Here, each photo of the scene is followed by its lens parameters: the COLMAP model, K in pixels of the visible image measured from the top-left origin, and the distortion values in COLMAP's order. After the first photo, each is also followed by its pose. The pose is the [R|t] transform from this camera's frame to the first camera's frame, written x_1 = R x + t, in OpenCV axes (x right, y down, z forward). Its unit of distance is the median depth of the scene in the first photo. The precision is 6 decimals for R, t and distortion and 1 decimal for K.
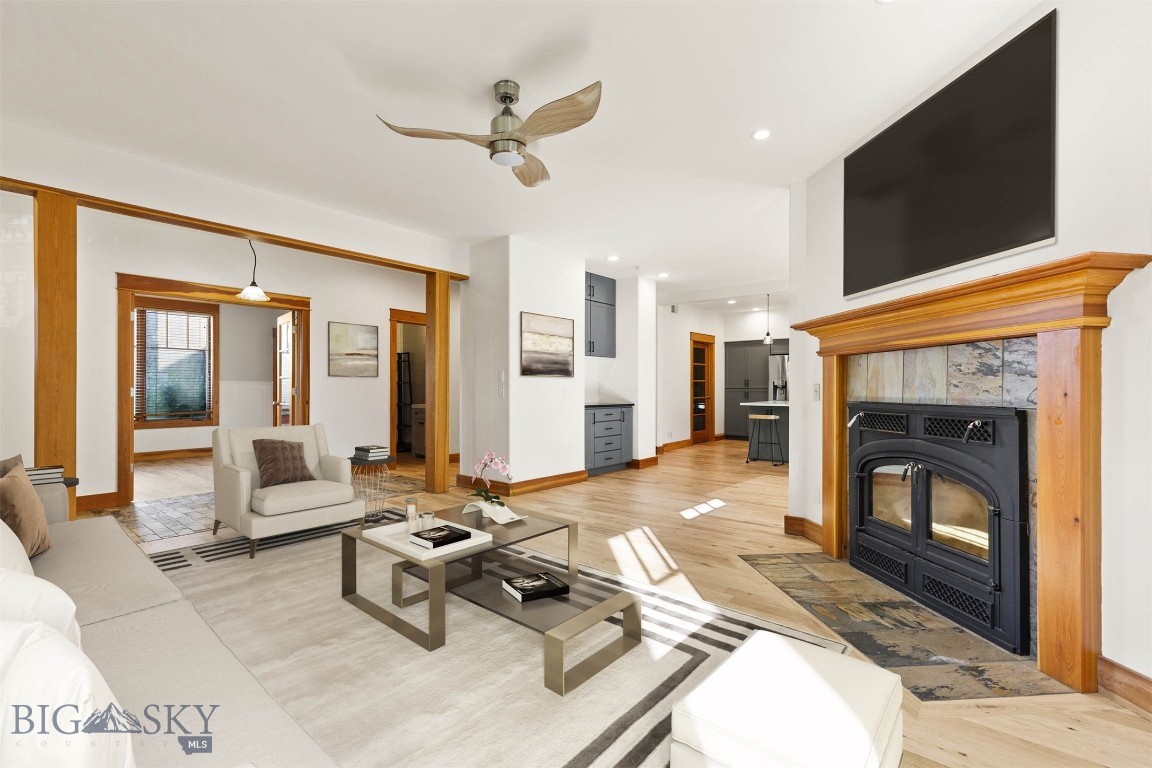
lens RADIAL K [[519.2, 0, 580.4], [0, 519.2, 382.6], [0, 0, 1]] dist [0.000059, 0.000302]
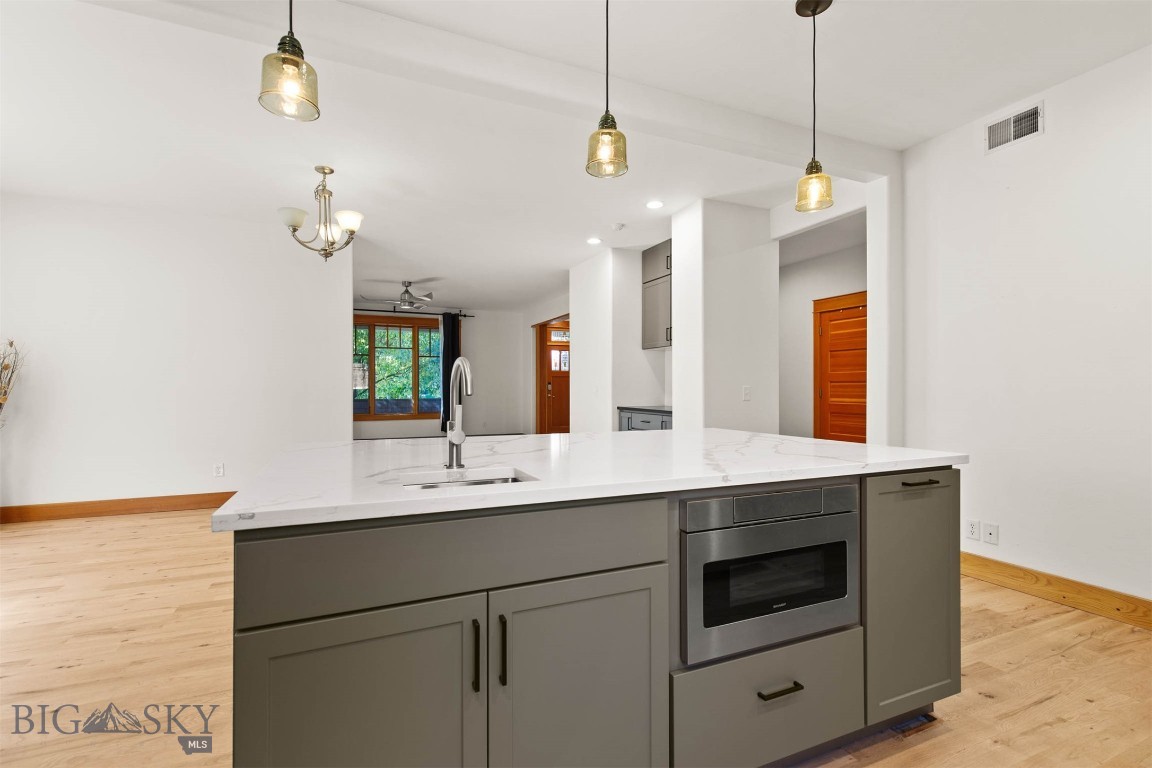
lens RADIAL K [[513.9, 0, 577.9], [0, 513.9, 382.6], [0, 0, 1]] dist [0.003709, 0.000393]
pose [[-0.452076, -0.010572, -0.891917, 1.407826], [0.007680, 0.999847, -0.015744, 0.025455], [0.891946, -0.013967, -0.451926, 2.246201]]
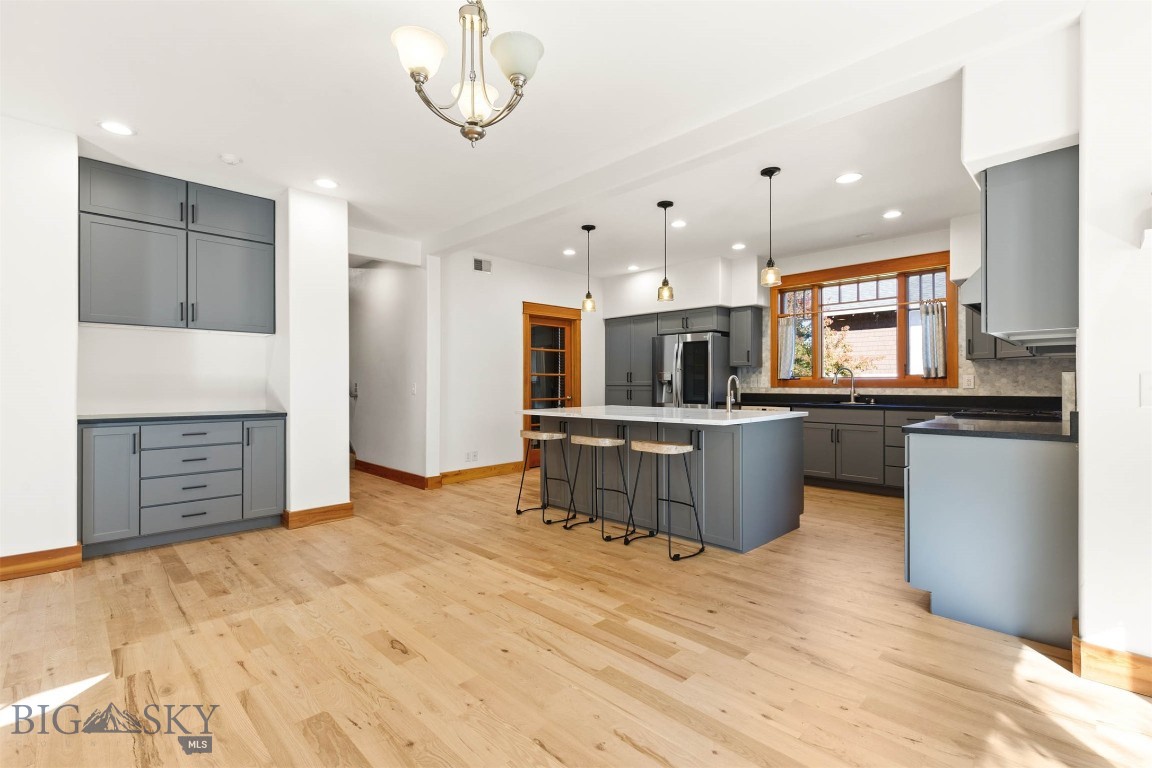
lens RADIAL K [[513.9, 0, 577.9], [0, 513.9, 382.6], [0, 0, 1]] dist [0.003709, 0.000393]
pose [[0.994896, -0.004493, -0.100804, 0.914982], [0.005078, 0.999972, 0.005546, 0.011158], [0.100776, -0.006029, 0.994891, 0.894748]]
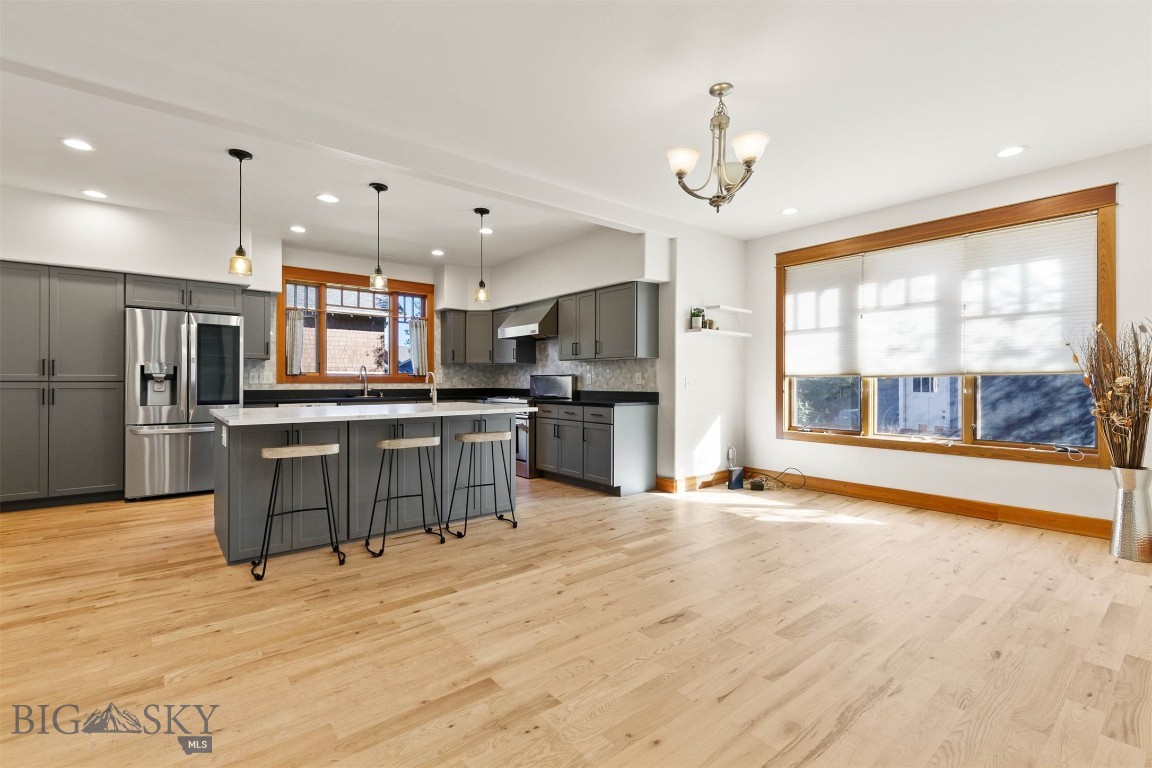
lens RADIAL K [[513.9, 0, 577.9], [0, 513.9, 382.6], [0, 0, 1]] dist [0.003709, 0.000393]
pose [[0.201563, -0.004578, 0.979465, 0.008993], [-0.010840, 0.999917, 0.006904, 0.016642], [-0.979415, -0.012009, 0.201497, 1.440337]]
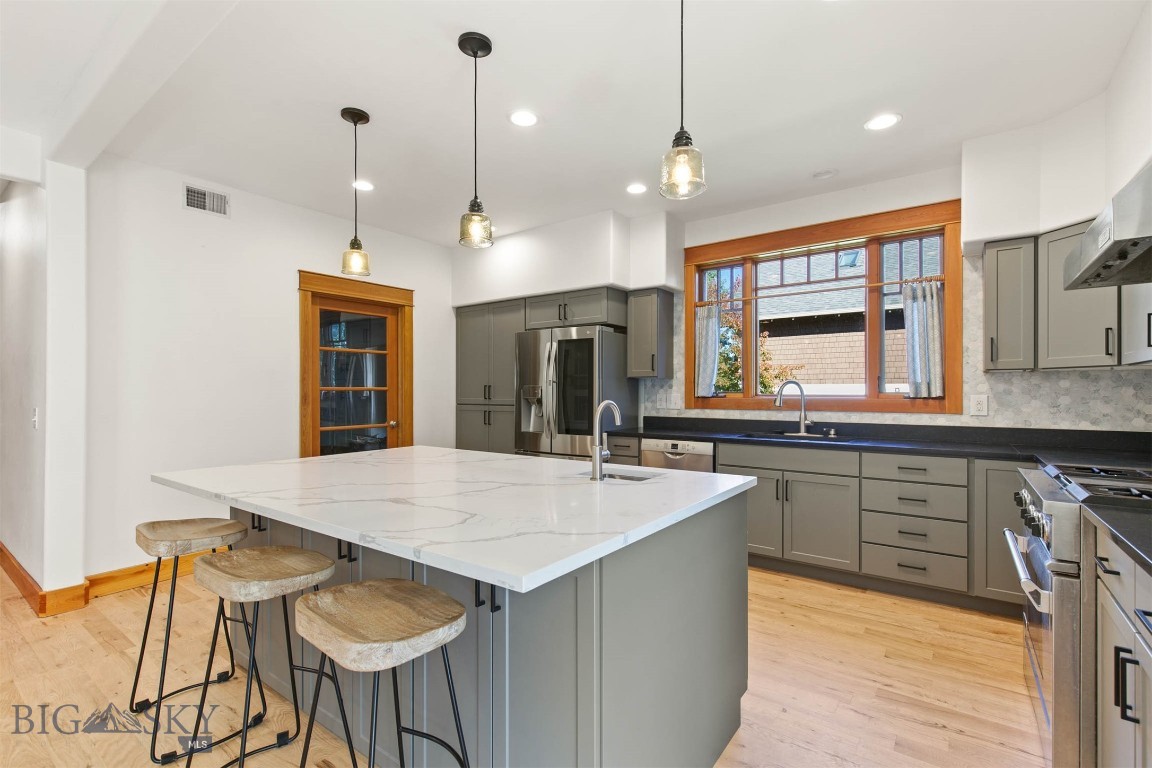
lens RADIAL K [[515.8, 0, 578.2], [0, 515.8, 388.5], [0, 0, 1]] dist [0.003315, 0.000245]
pose [[0.998697, -0.002775, 0.050966, 1.079850], [0.002589, 0.999990, 0.003707, -0.010886], [-0.050976, -0.003570, 0.998694, 1.506582]]
